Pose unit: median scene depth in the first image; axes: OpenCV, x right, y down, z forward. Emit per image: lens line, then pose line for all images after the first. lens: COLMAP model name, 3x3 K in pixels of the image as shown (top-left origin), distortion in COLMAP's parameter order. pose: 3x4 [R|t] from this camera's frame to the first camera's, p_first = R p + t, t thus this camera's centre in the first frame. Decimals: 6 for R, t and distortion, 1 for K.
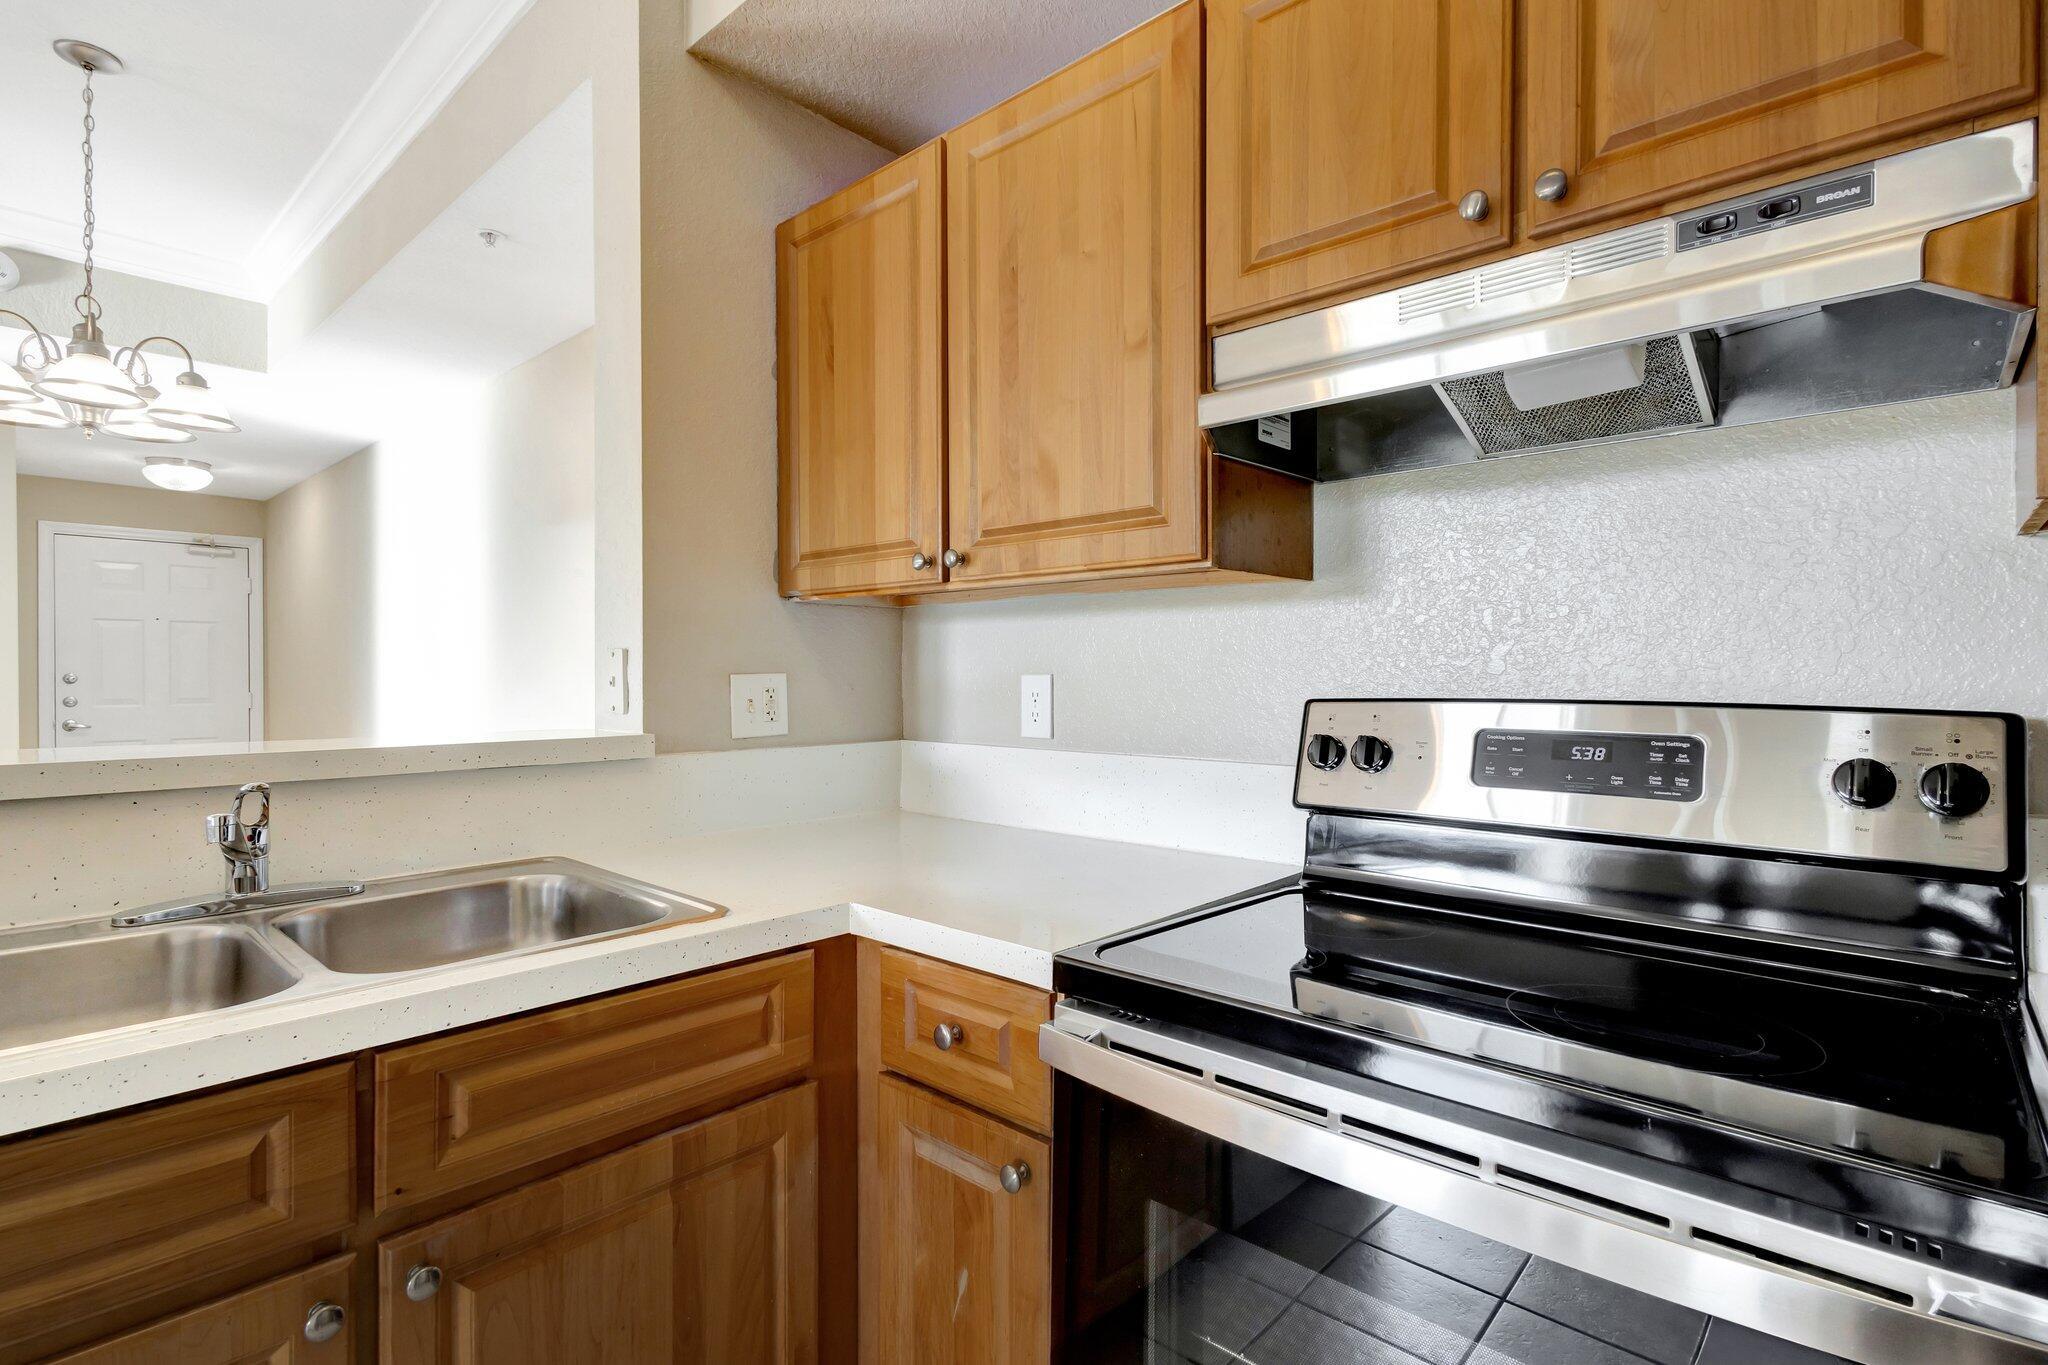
lens RADIAL K [[973.4, 0, 1032.3], [0, 973.4, 679.7], [0, 0, 1]] dist [0.012555, -0.003572]
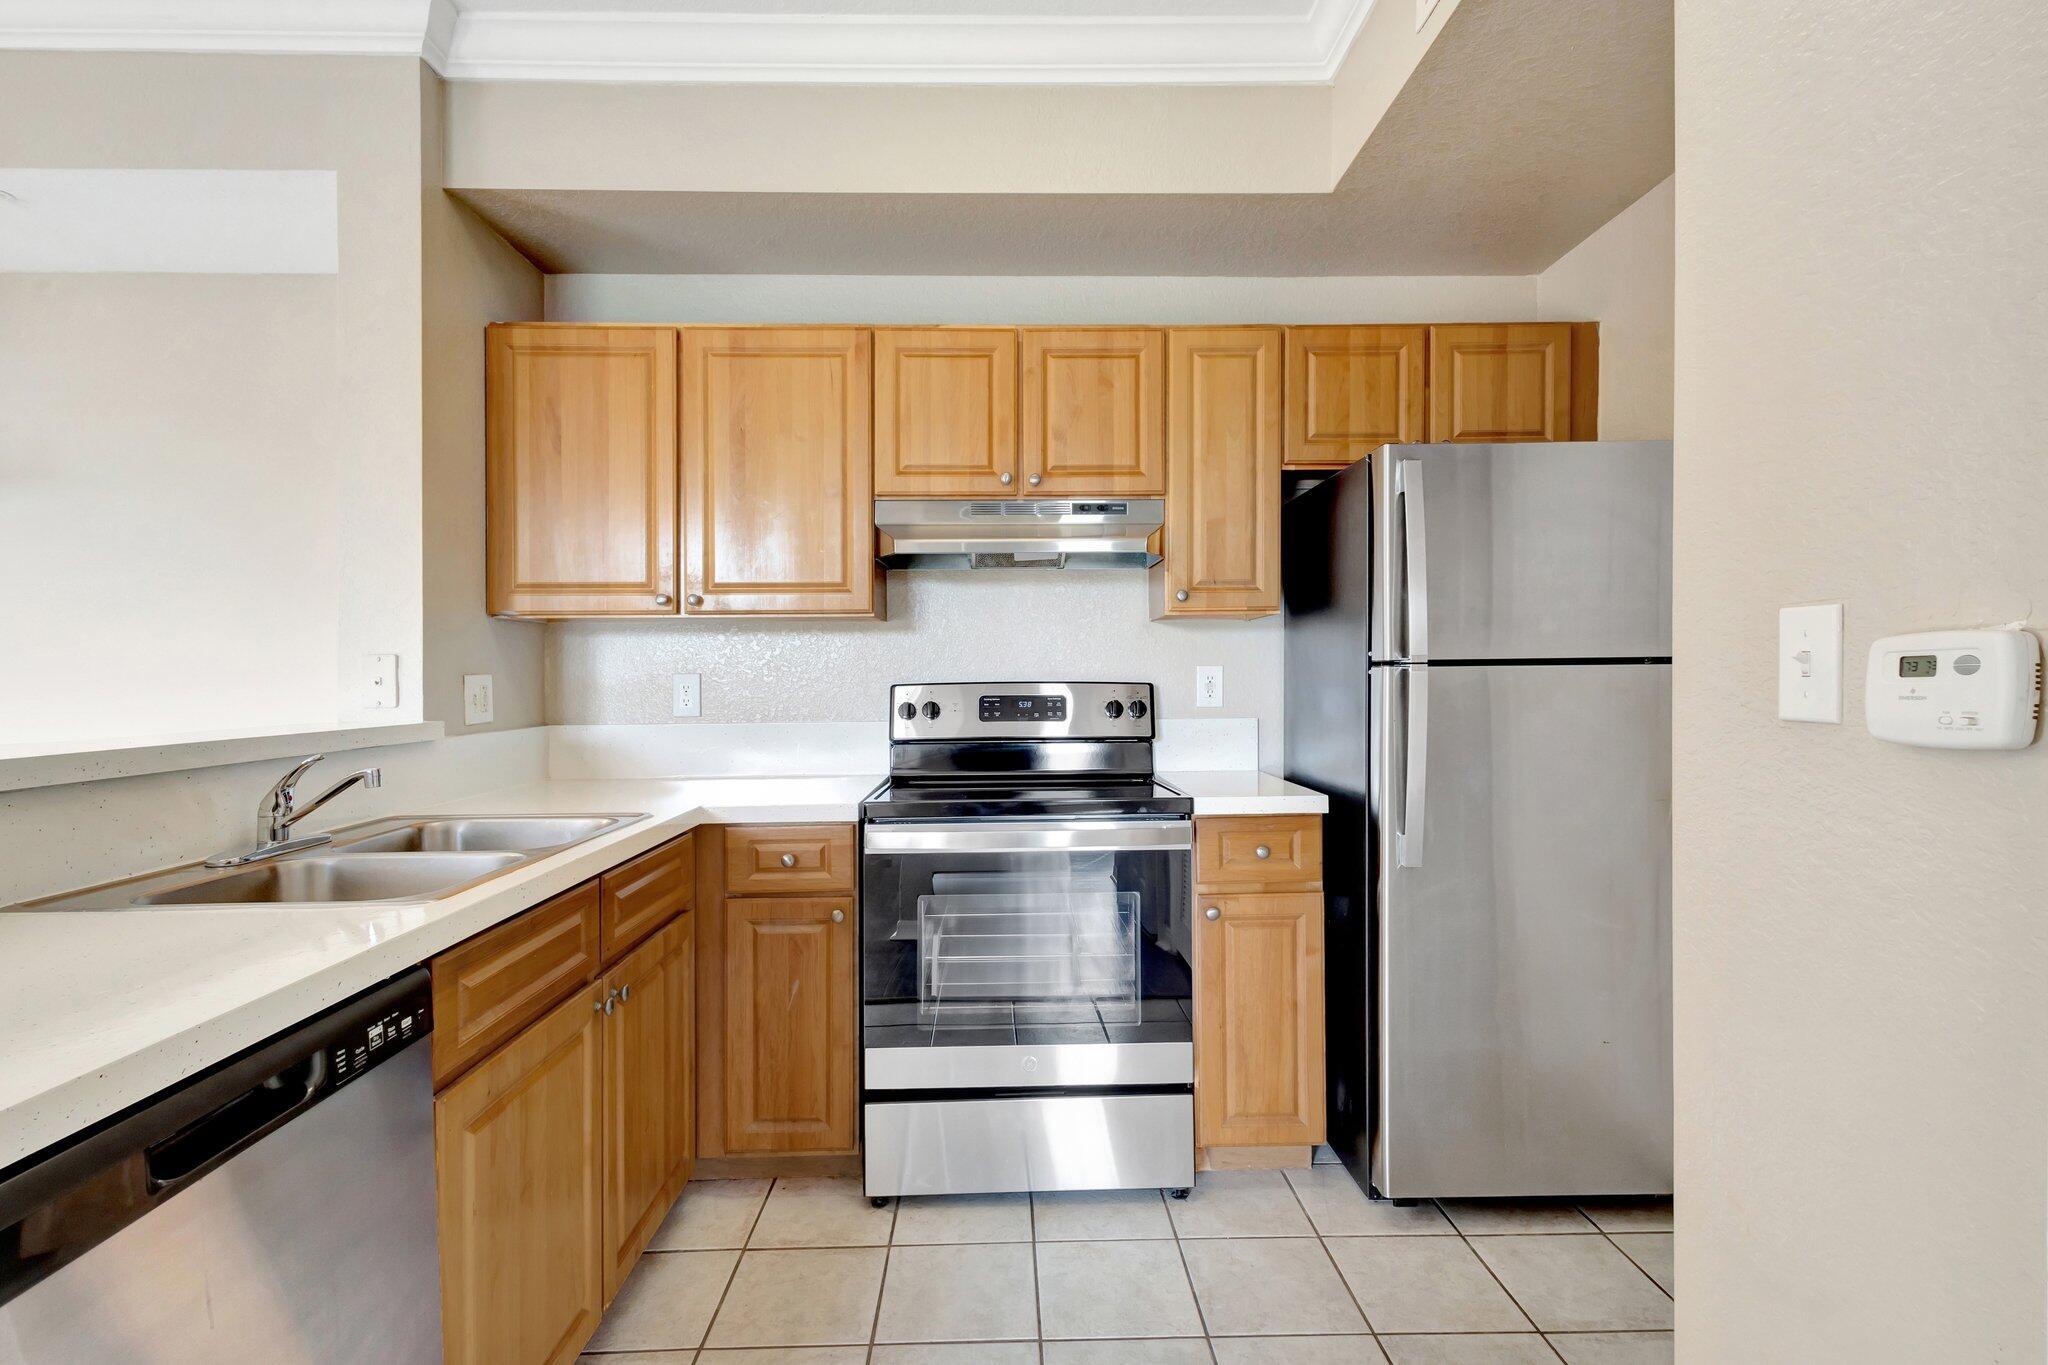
lens RADIAL K [[973.4, 0, 1036.7], [0, 973.4, 681.0], [0, 0, 1]] dist [0.012555, -0.003572]
pose [[0.716781, -0.012334, 0.697189, -0.879278], [0.013383, 0.999903, 0.003931, 0.009812], [-0.697170, 0.006512, 0.716876, -0.582529]]
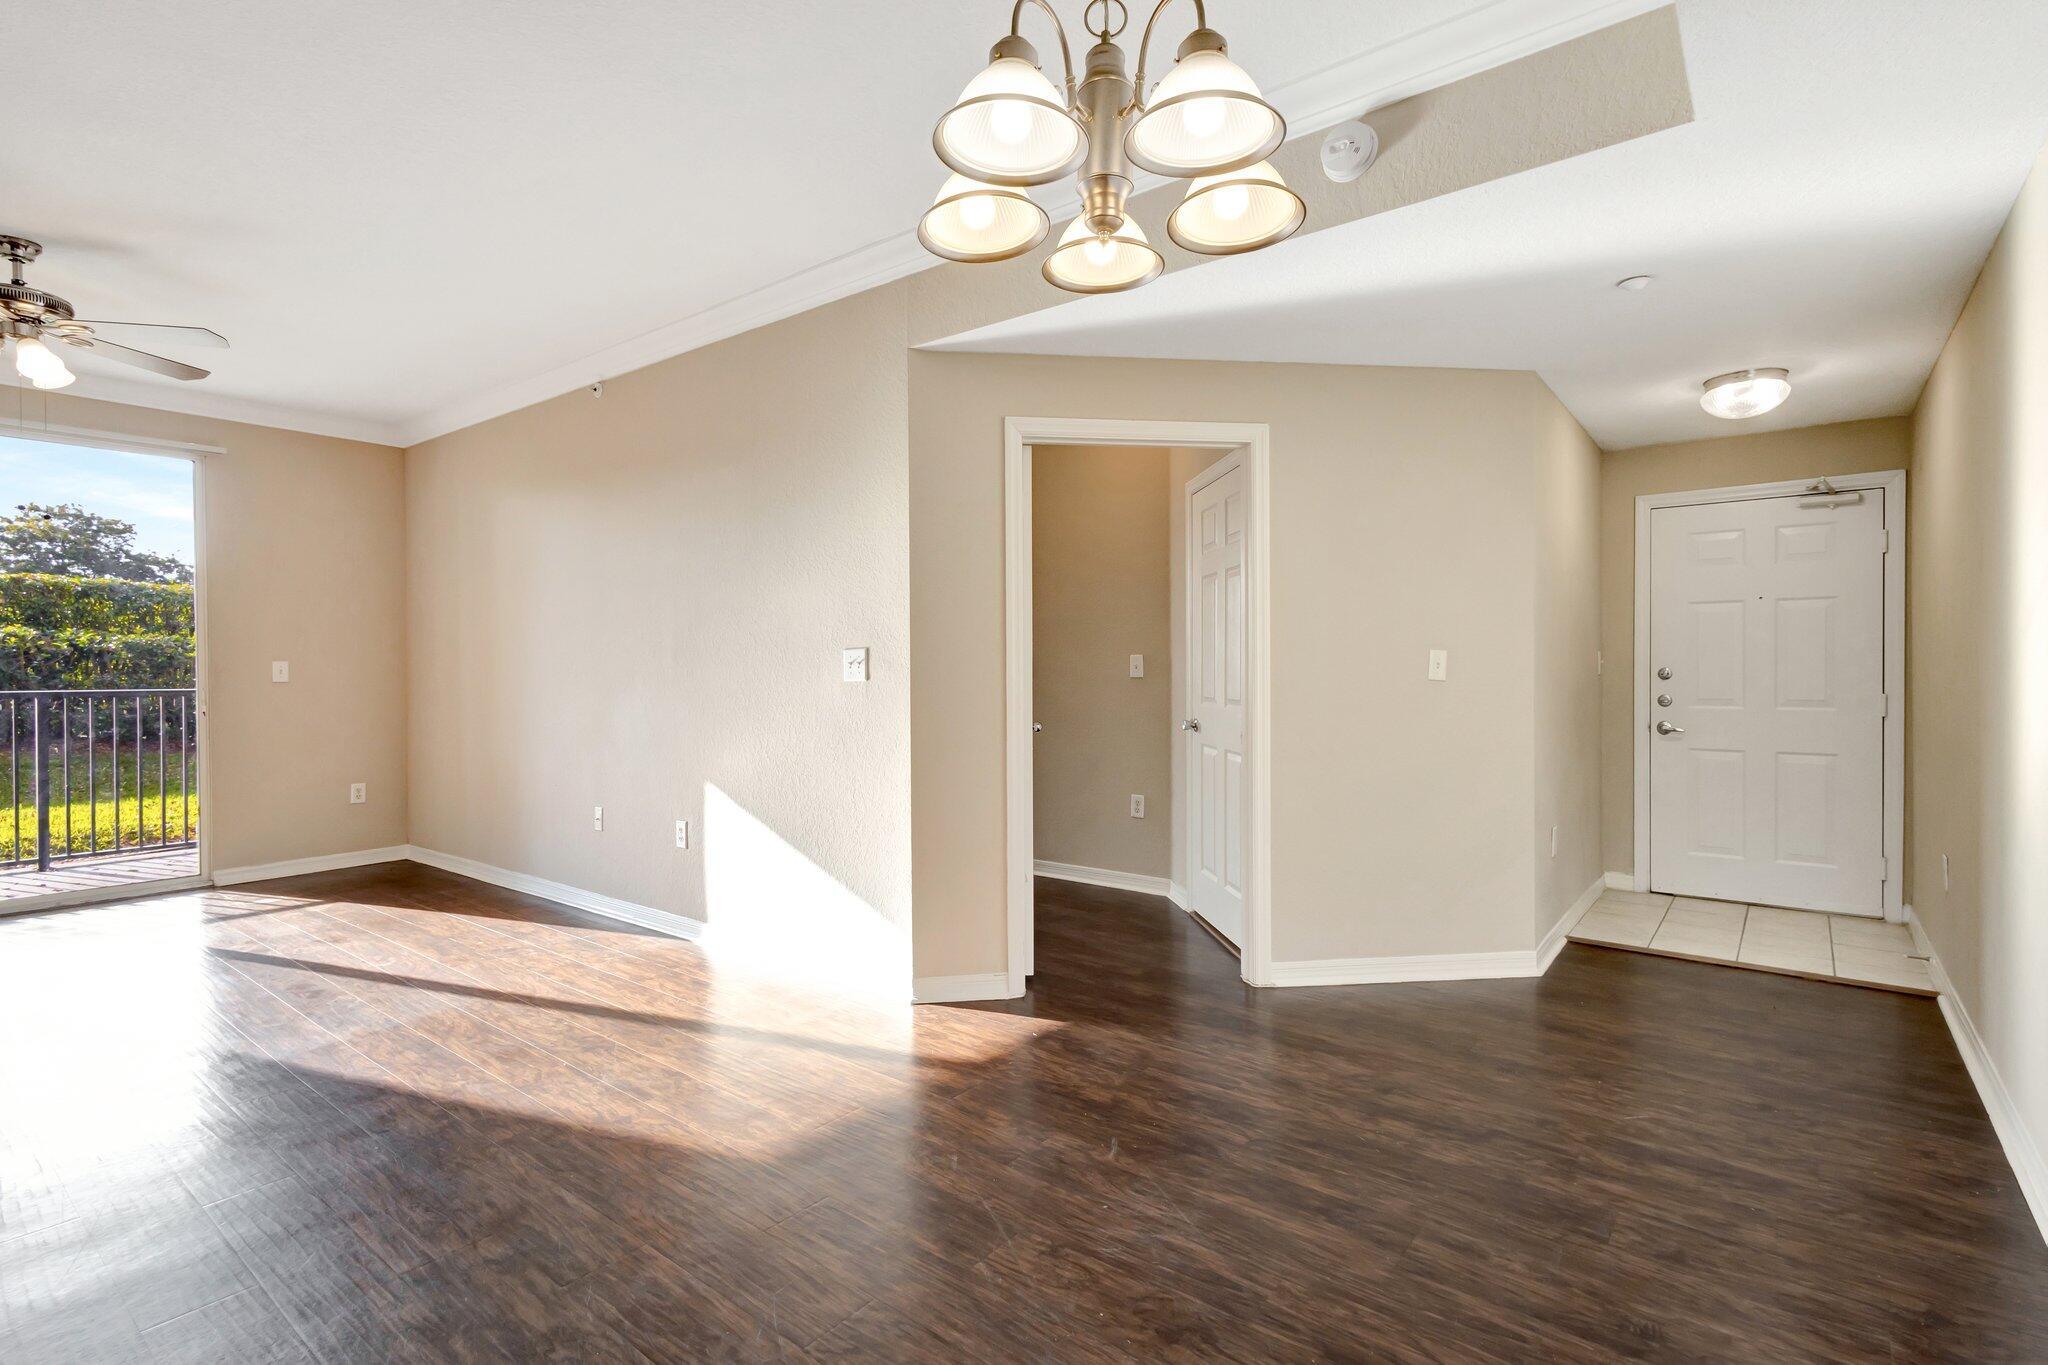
lens RADIAL K [[973.4, 0, 1028.8], [0, 973.4, 684.4], [0, 0, 1]] dist [0.012555, -0.003572]
pose [[0.072483, 0.012494, -0.997291, -0.640502], [-0.003593, 0.999918, 0.012266, -0.000833], [0.997363, 0.002694, 0.072522, 1.494140]]
